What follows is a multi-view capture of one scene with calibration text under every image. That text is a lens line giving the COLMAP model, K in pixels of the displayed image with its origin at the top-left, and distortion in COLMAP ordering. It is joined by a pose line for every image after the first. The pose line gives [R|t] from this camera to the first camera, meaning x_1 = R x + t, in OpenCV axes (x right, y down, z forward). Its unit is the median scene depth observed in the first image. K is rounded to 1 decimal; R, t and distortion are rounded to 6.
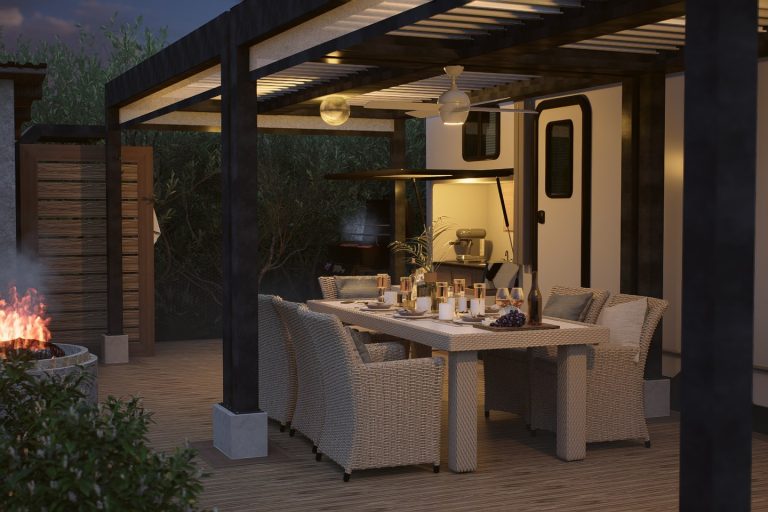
lens RADIAL K [[1053.0, 0, 384.0], [0, 1053.0, 256.0], [0, 0, 1]] dist [0.019984, 0.022597]
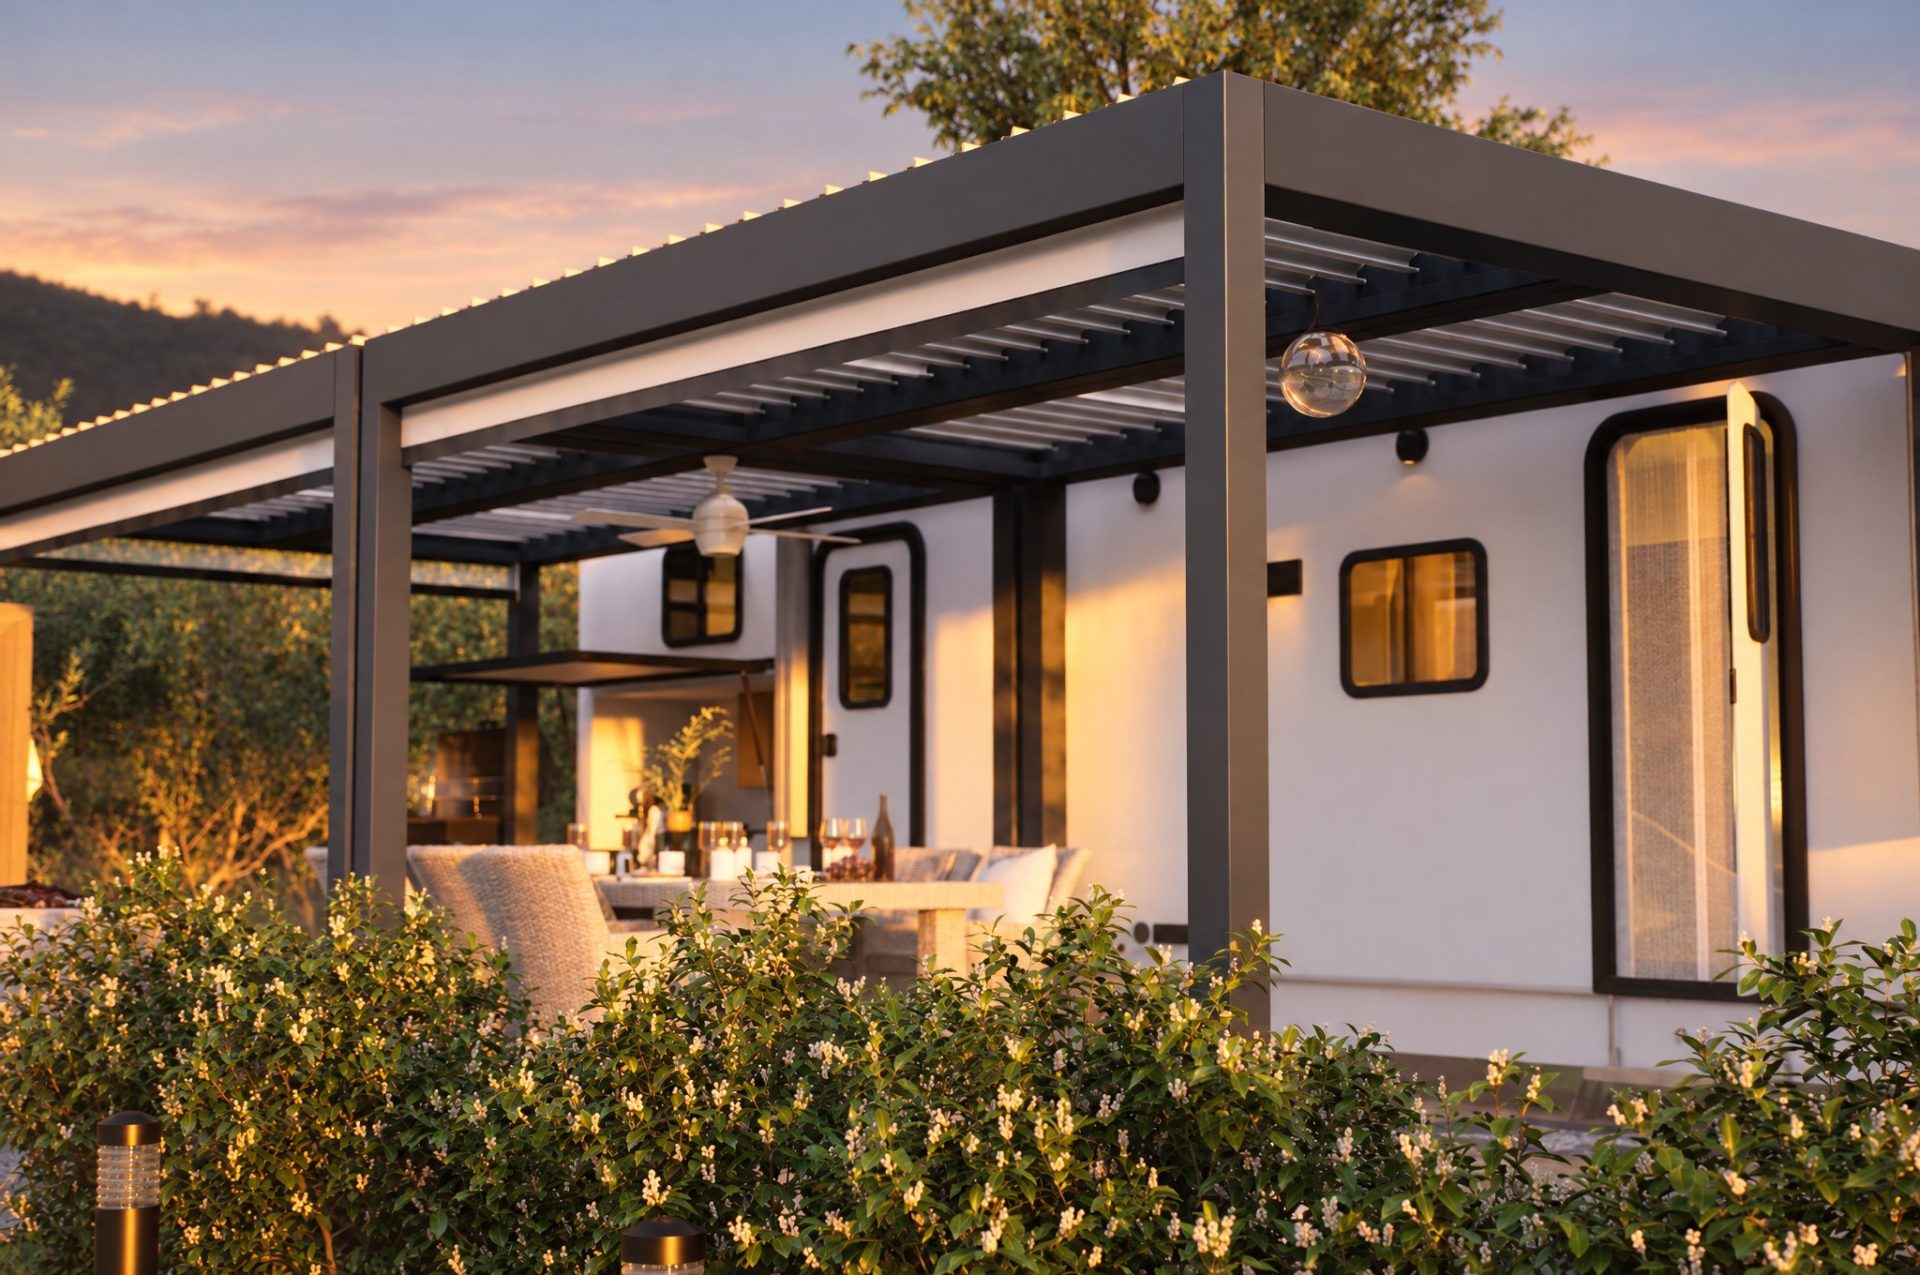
lens RADIAL K [[2632.5, 0, 960.0], [0, 2632.5, 637.5], [0, 0, 1]] dist [0.019984, 0.022597]
pose [[0.966638, 0.020438, 0.255330, -0.131962], [0.011227, 0.992473, -0.121947, 0.073708], [-0.255901, 0.120745, 0.959133, -0.312308]]
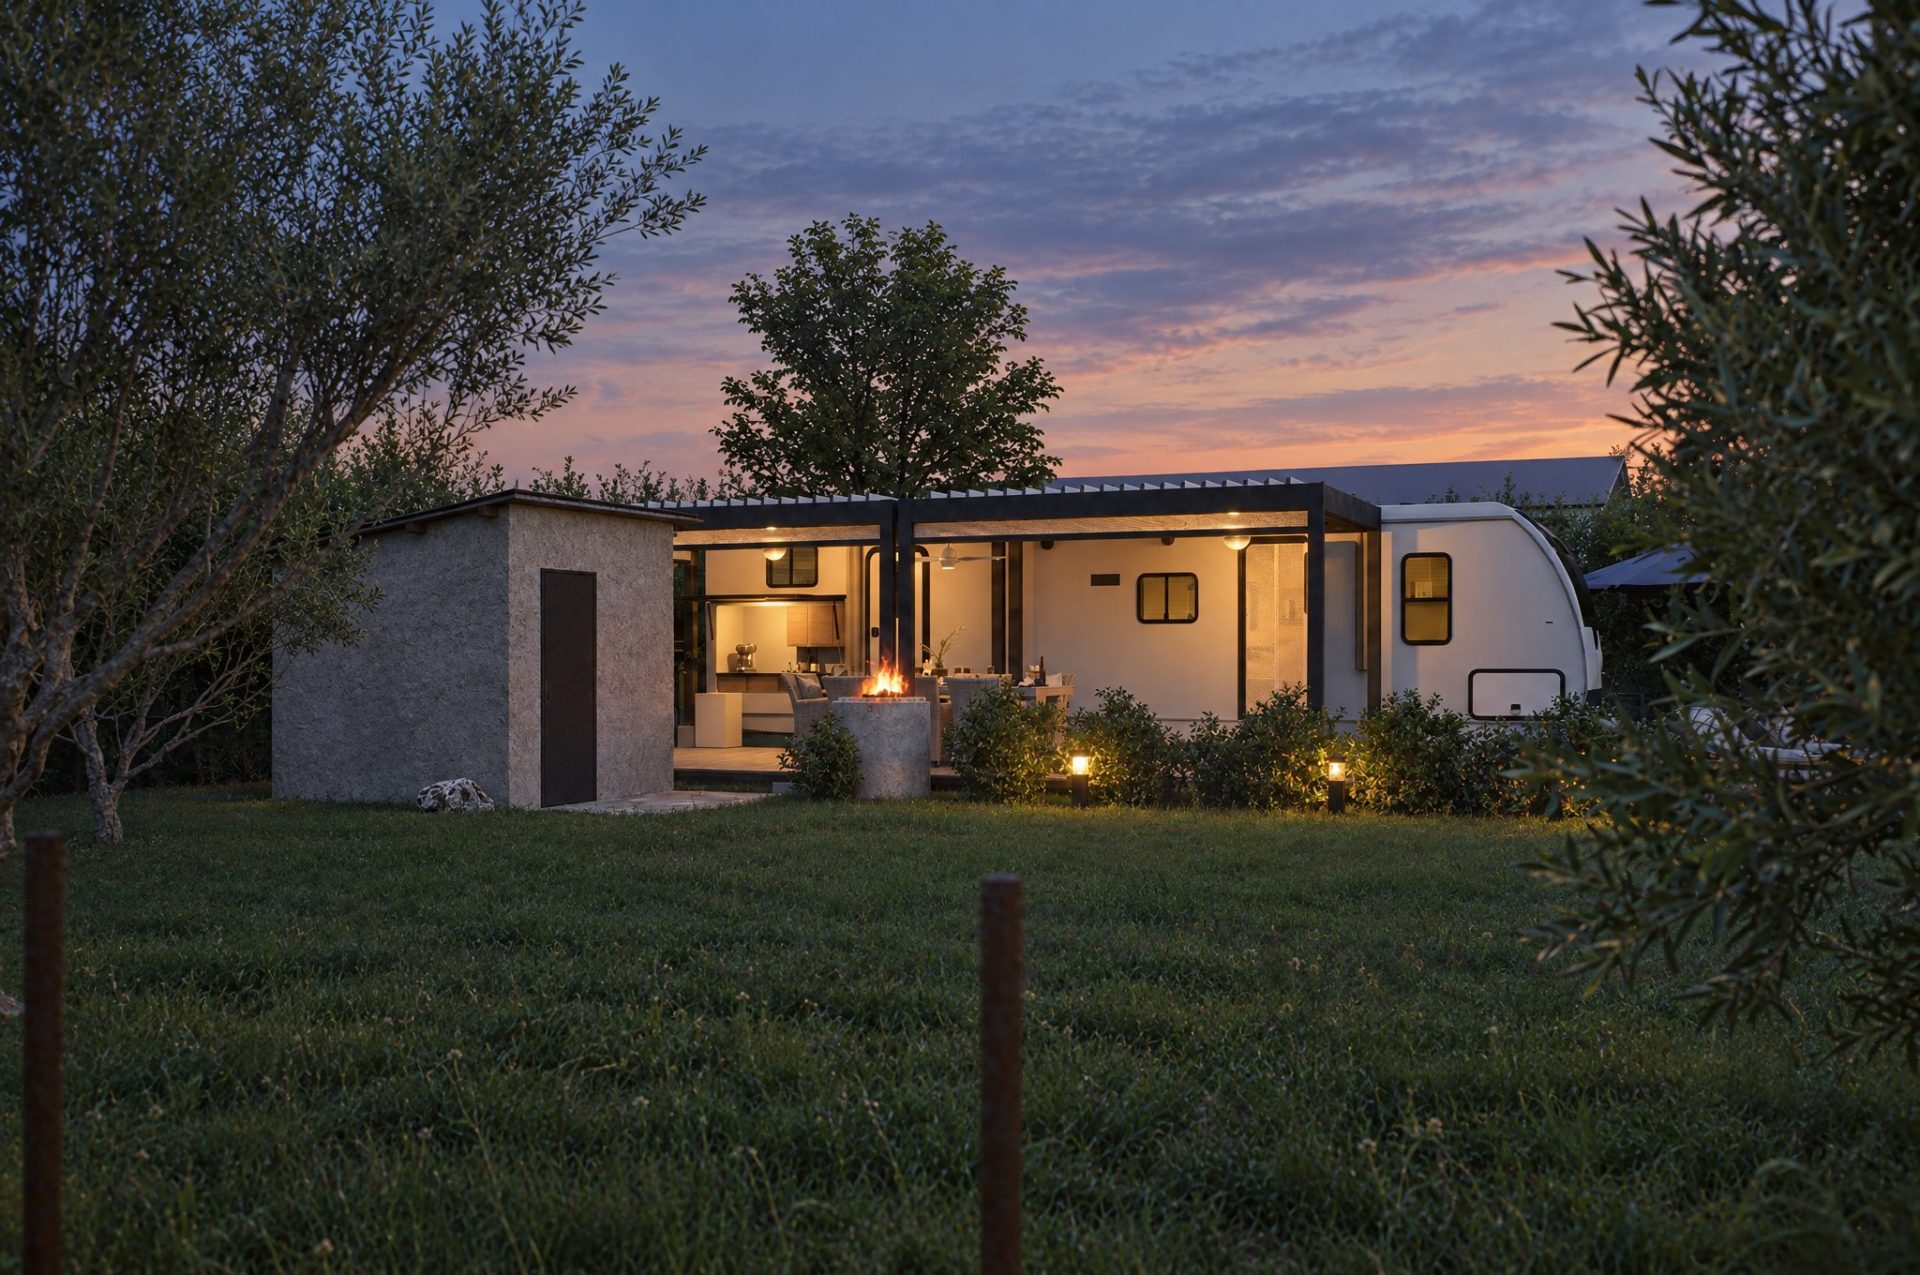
lens RADIAL K [[1781.6, 0, 960.0], [0, 1781.6, 637.5], [0, 0, 1]] dist [-0.005471, 0.002758]
pose [[0.757368, 0.007120, 0.652950, -1.279996], [0.025115, 0.998883, -0.040023, 0.067112], [-0.652506, 0.046711, 0.756343, -0.802332]]
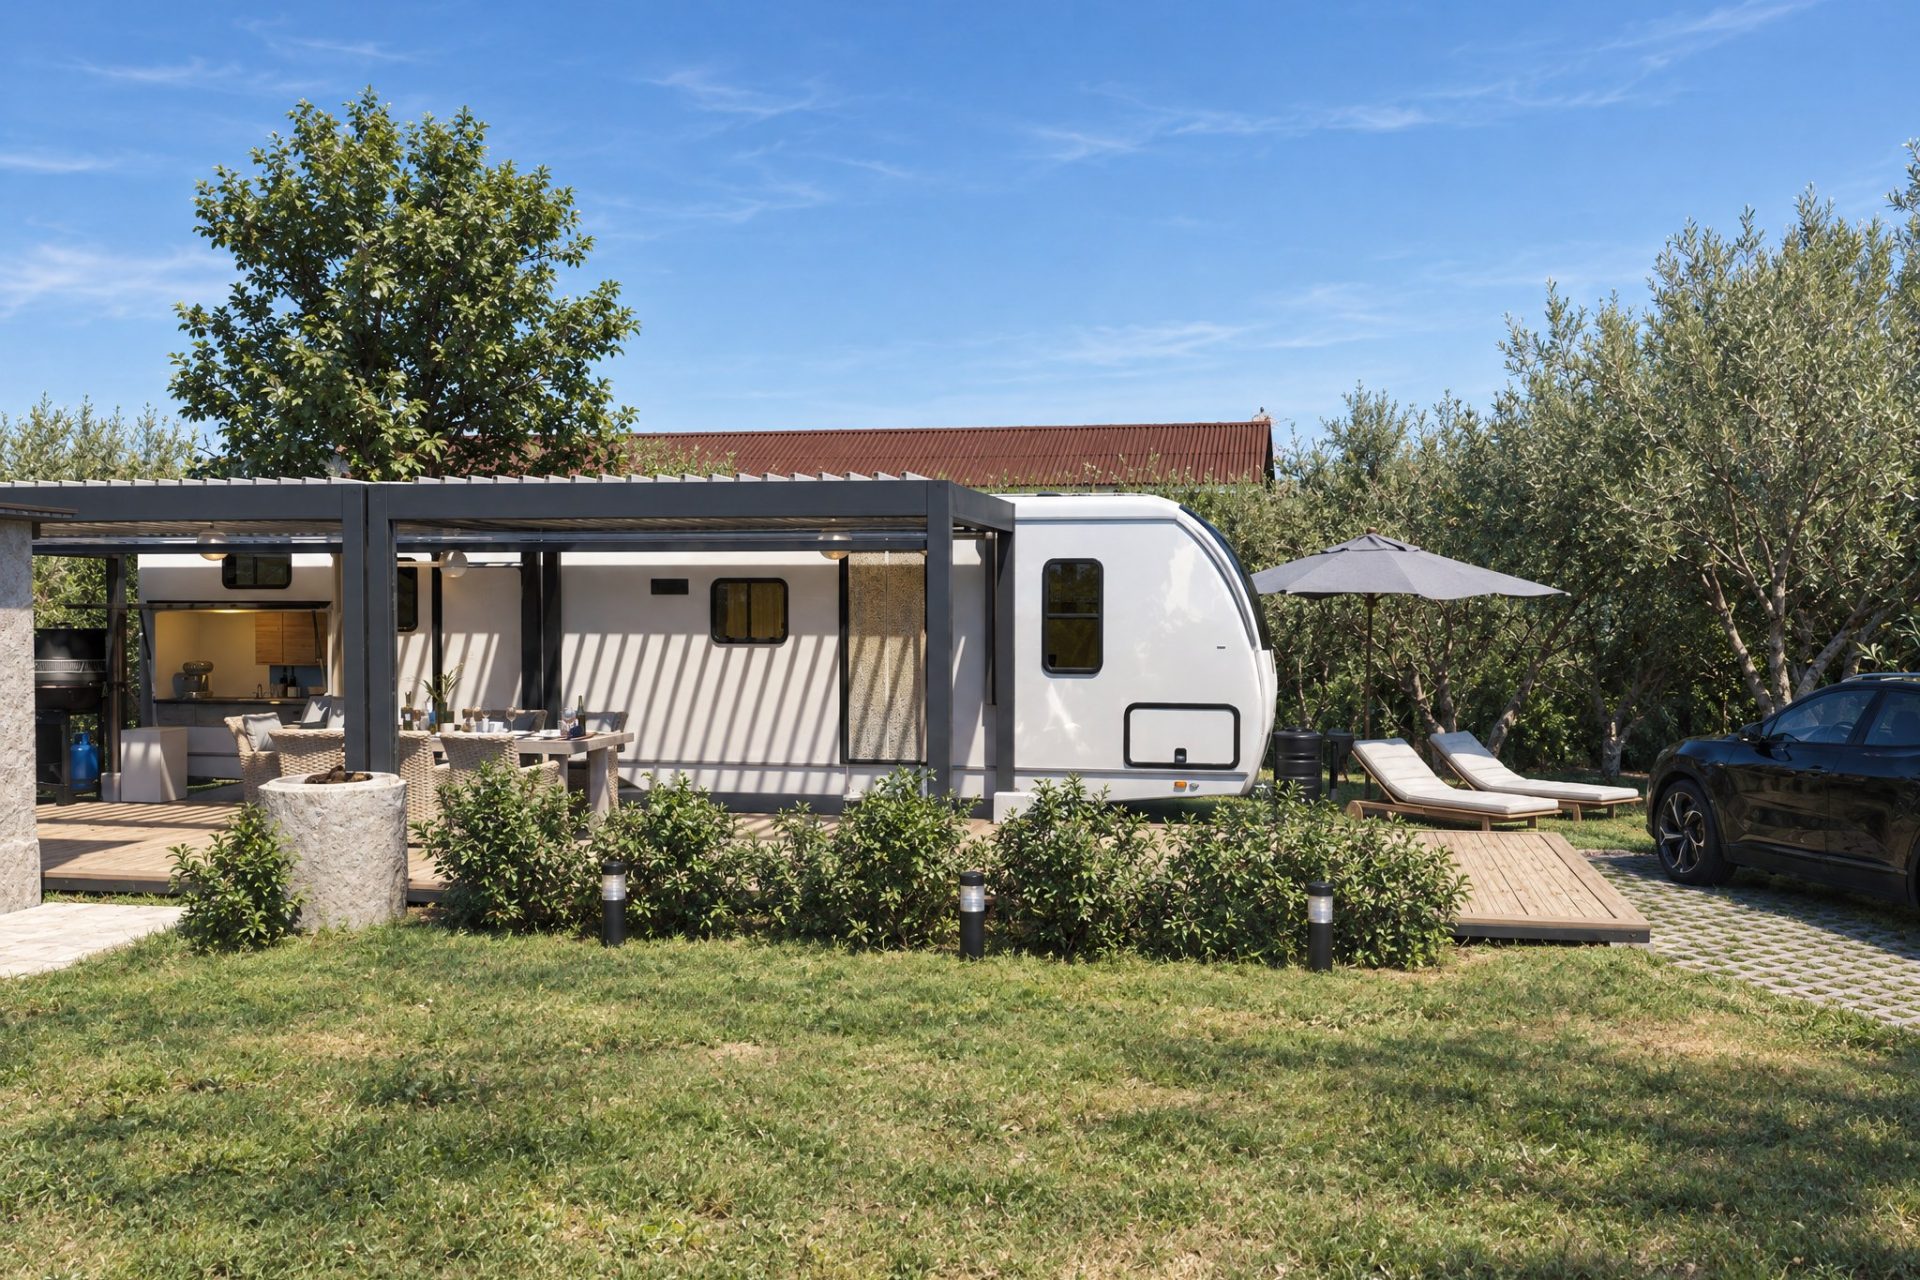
lens RADIAL K [[1781.6, 0, 960.0], [0, 1781.6, 640.0], [0, 0, 1]] dist [-0.005471, 0.002758]
pose [[0.594686, -0.021144, 0.803680, -0.915947], [0.033132, 0.999449, 0.001778, -0.029069], [-0.803275, 0.025571, 0.595059, -0.497566]]
